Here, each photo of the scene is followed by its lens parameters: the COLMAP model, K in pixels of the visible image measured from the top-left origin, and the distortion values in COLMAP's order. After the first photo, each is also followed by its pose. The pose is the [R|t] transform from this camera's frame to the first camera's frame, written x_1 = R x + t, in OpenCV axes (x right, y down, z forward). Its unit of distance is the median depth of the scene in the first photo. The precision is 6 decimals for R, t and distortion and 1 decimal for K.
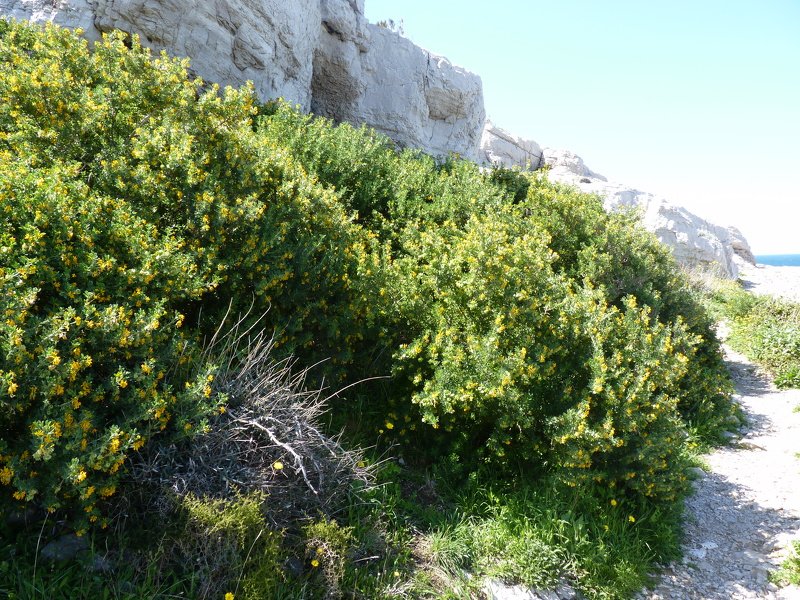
lens RADIAL K [[642.7, 0, 399.5], [0, 642.7, 303.1], [0, 0, 1]] dist [-0.014009, 0.008004]
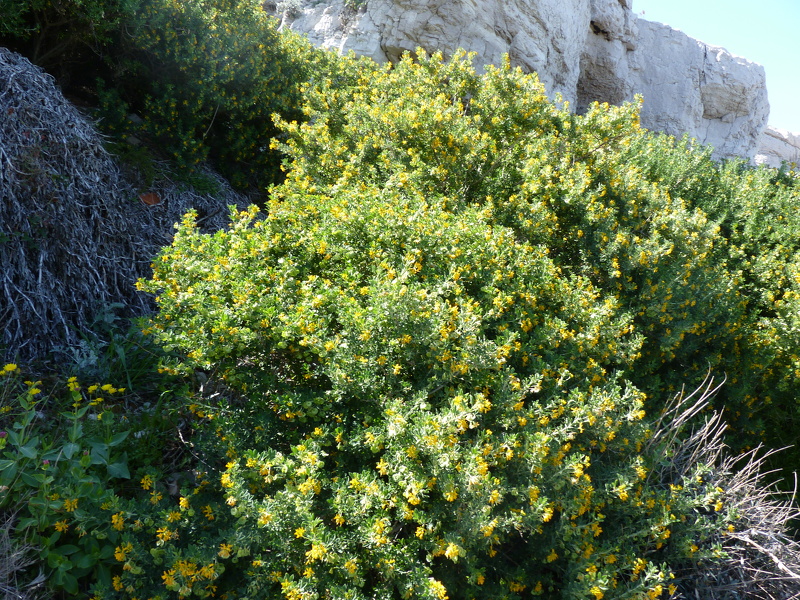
lens RADIAL K [[642.7, 0, 400.4], [0, 642.7, 297.0], [0, 0, 1]] dist [-0.014009, 0.008004]
pose [[0.957322, 0.022700, -0.288130, -0.116286], [-0.026099, 0.999628, -0.007962, -0.025608], [0.287842, 0.015142, 0.957558, 0.036183]]
